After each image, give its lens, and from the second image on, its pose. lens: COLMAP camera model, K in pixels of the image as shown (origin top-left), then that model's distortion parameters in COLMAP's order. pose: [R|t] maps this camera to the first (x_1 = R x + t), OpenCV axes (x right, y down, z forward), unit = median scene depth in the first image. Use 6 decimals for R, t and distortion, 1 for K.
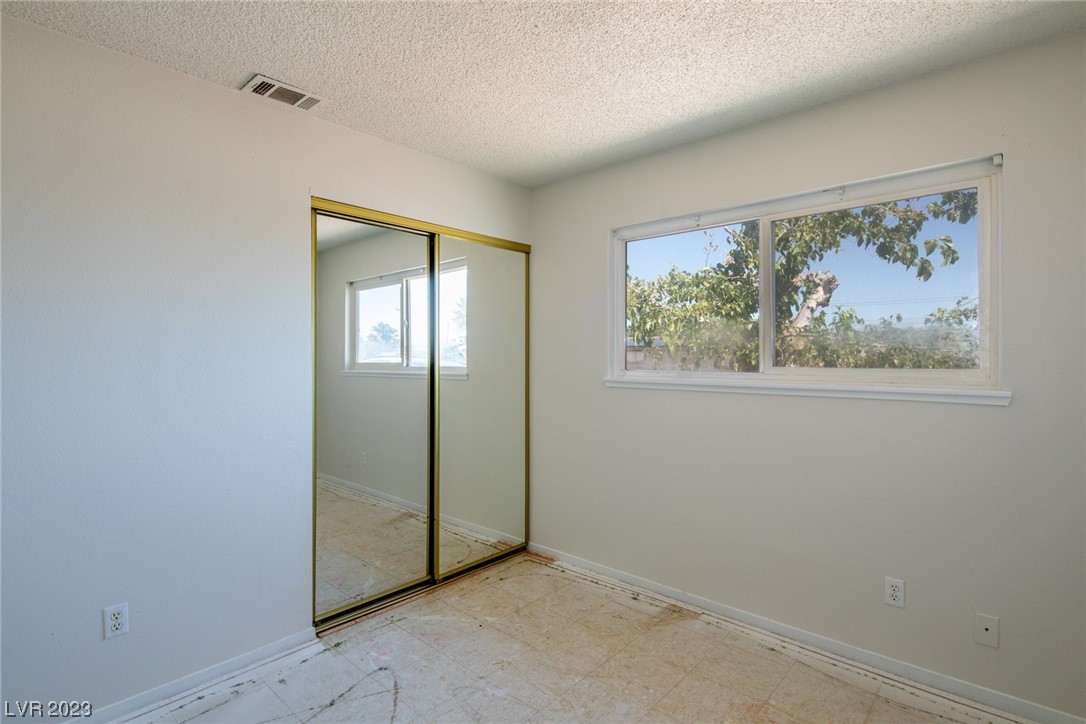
lens RADIAL K [[533.5, 0, 543.3], [0, 533.5, 358.6], [0, 0, 1]] dist [0.005829, -0.004126]
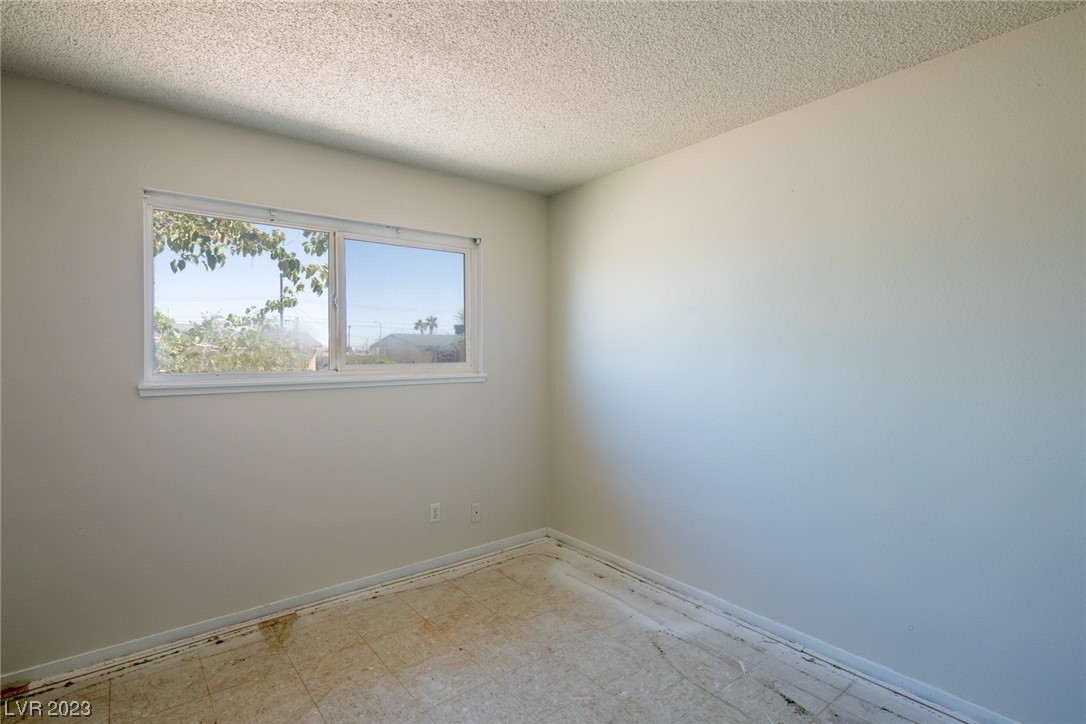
lens RADIAL K [[533.5, 0, 537.8], [0, 533.5, 358.4], [0, 0, 1]] dist [0.005829, -0.004126]
pose [[0.165068, -0.009385, 0.986238, -0.645117], [0.013075, 0.999888, 0.007327, 0.000205], [-0.986196, 0.011686, 0.165172, 0.399574]]
